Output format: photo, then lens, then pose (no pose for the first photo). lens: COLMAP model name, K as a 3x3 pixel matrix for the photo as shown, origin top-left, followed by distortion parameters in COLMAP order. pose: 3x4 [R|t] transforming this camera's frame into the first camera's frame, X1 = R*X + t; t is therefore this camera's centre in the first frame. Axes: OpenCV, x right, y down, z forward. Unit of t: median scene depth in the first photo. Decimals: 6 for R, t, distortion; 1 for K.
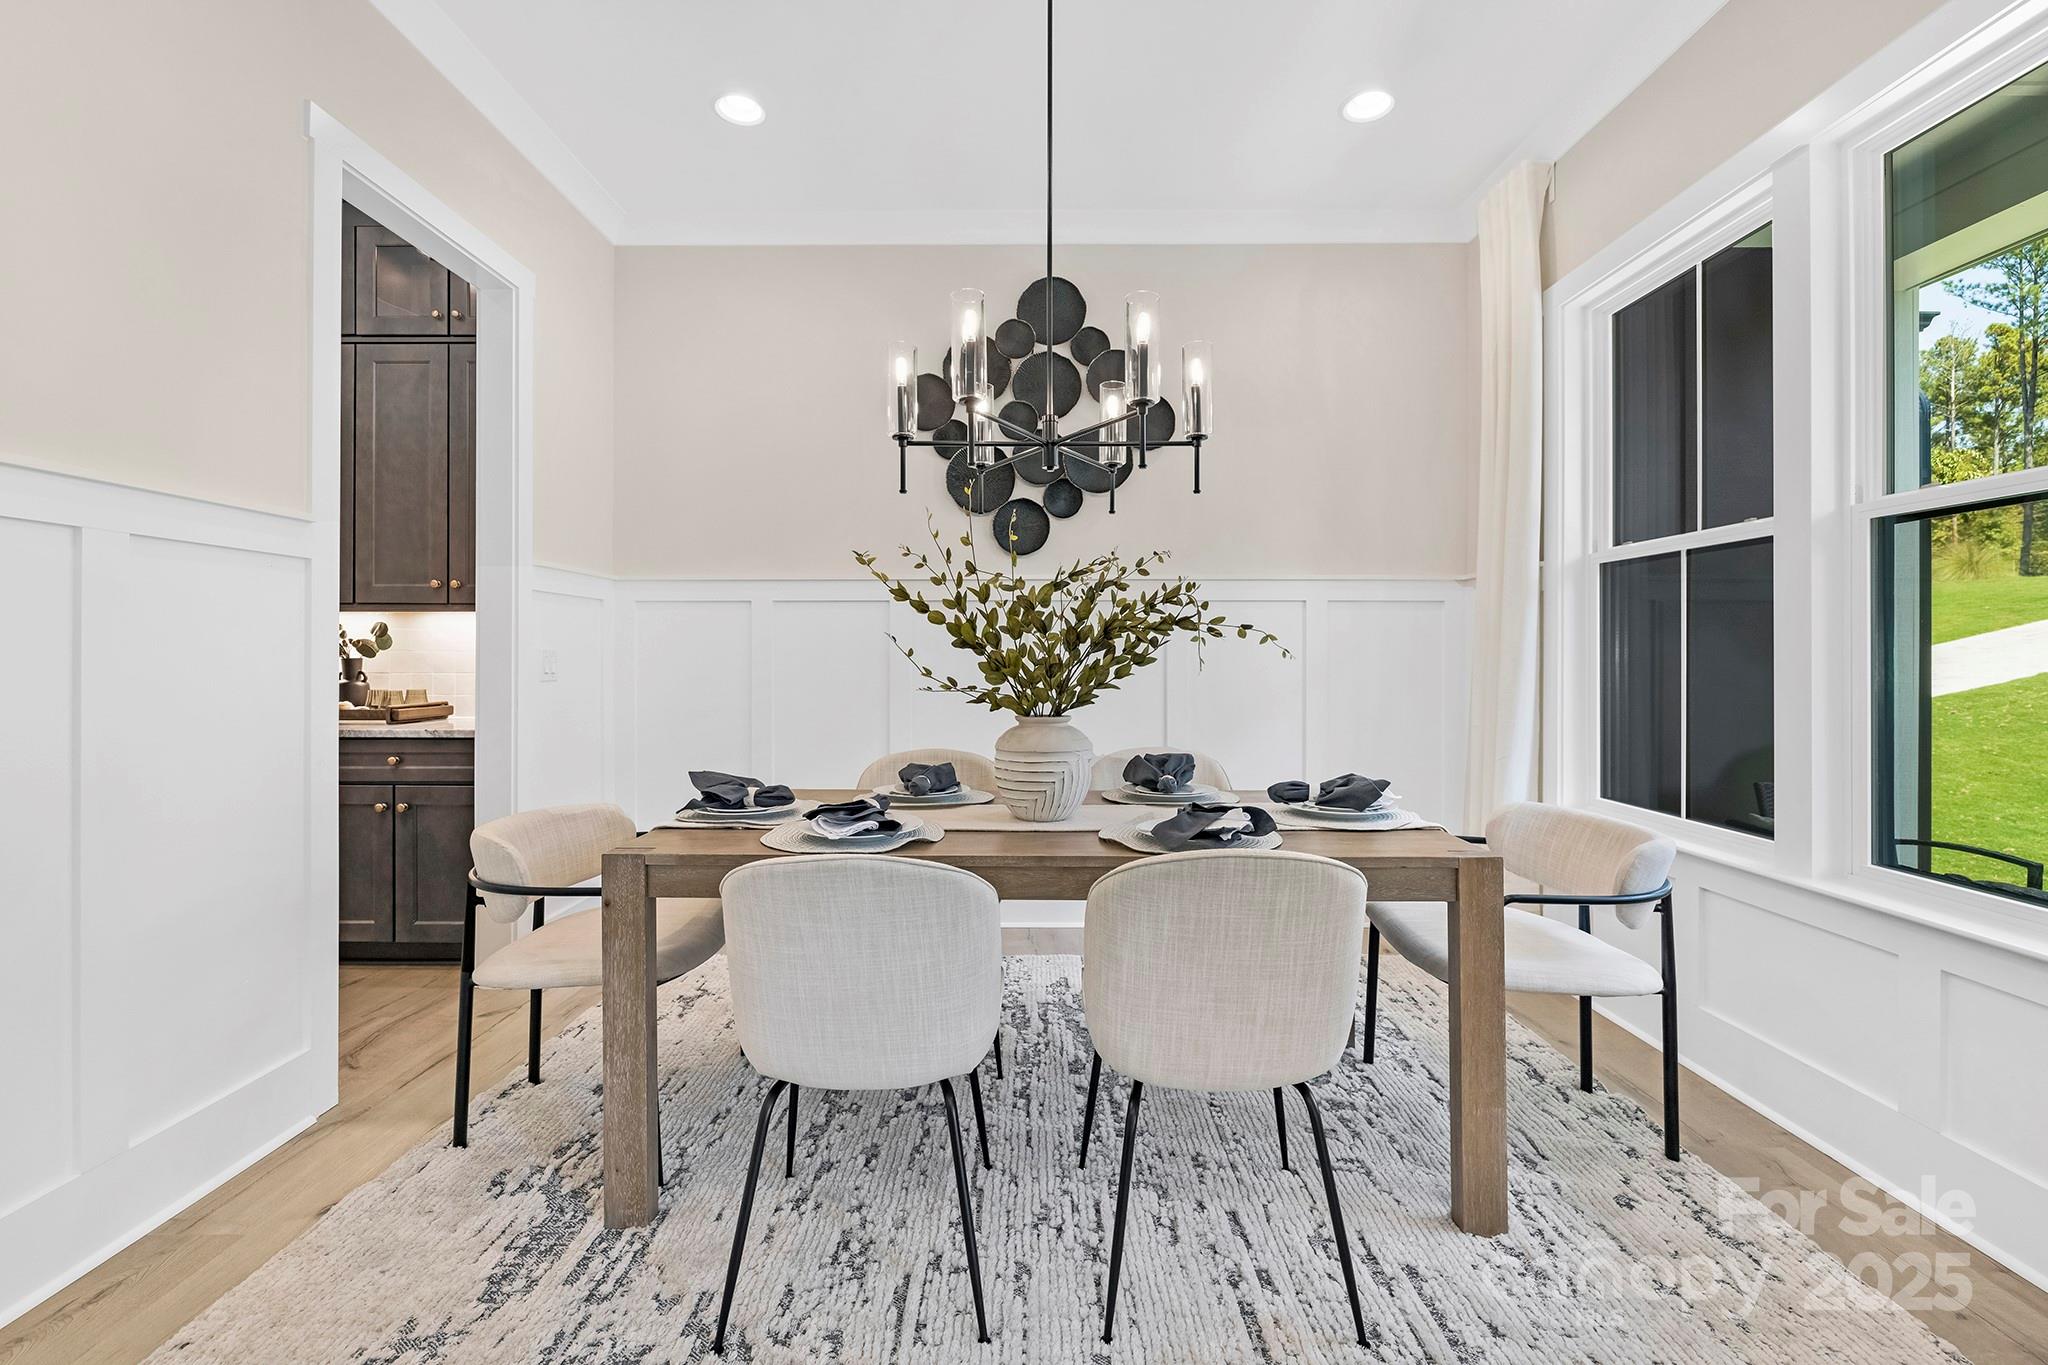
lens RADIAL K [[889.6, 0, 1023.9], [0, 889.6, 654.8], [0, 0, 1]] dist [-0.005051, 0.001025]
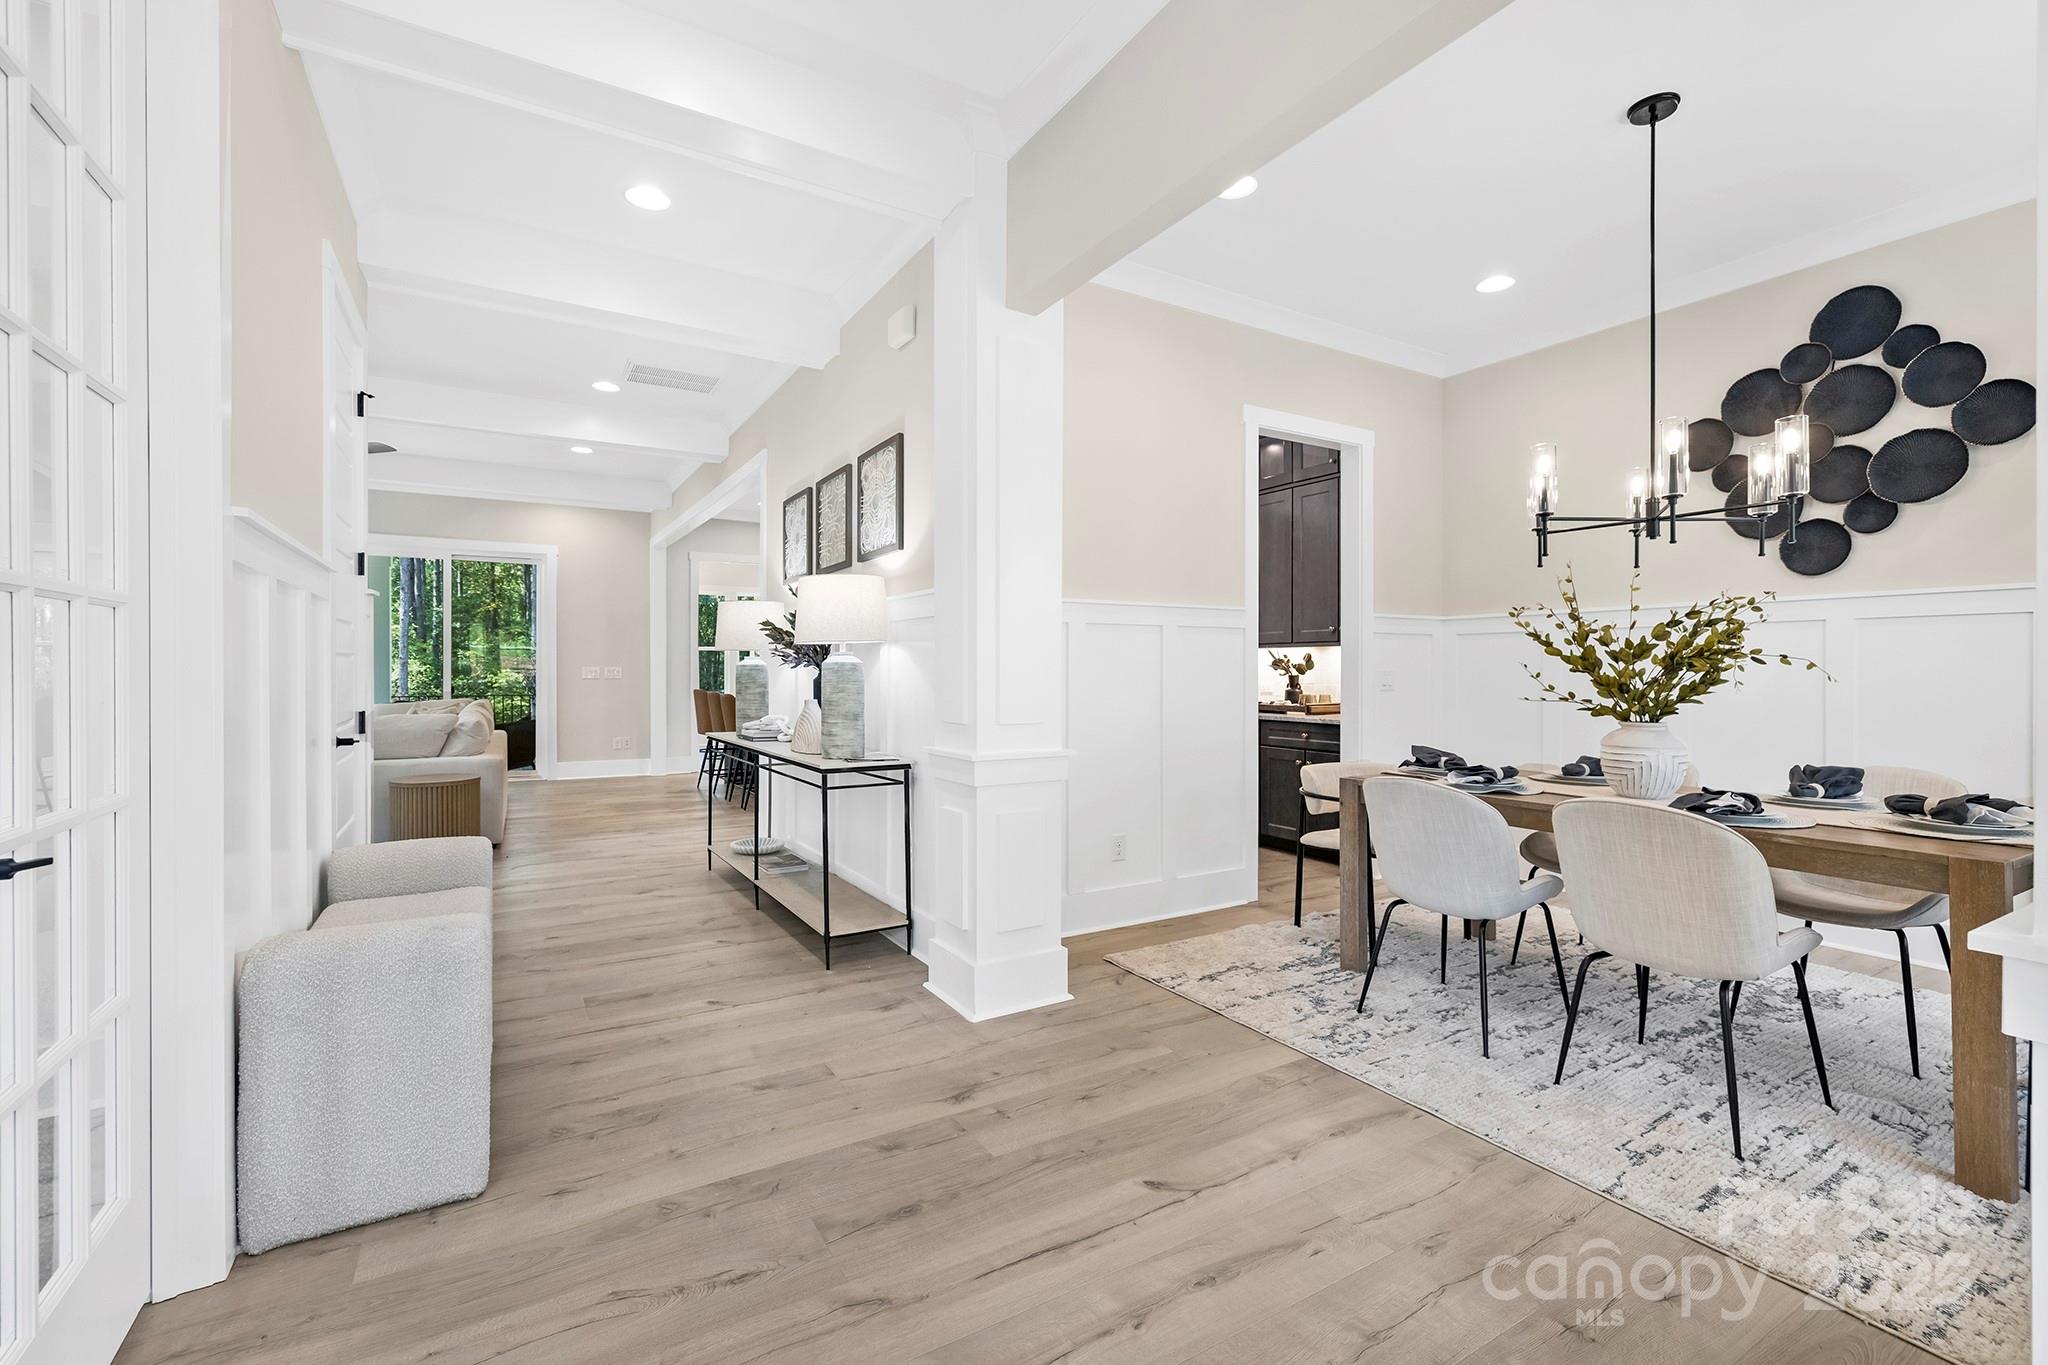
lens RADIAL K [[889.6, 0, 1019.4], [0, 889.6, 676.2], [0, 0, 1]] dist [-0.005051, 0.001025]
pose [[0.516413, 0.005398, -0.856322, 0.651882], [0.002636, 0.999965, 0.007893, -0.013868], [0.856335, -0.006333, 0.516381, -0.481675]]
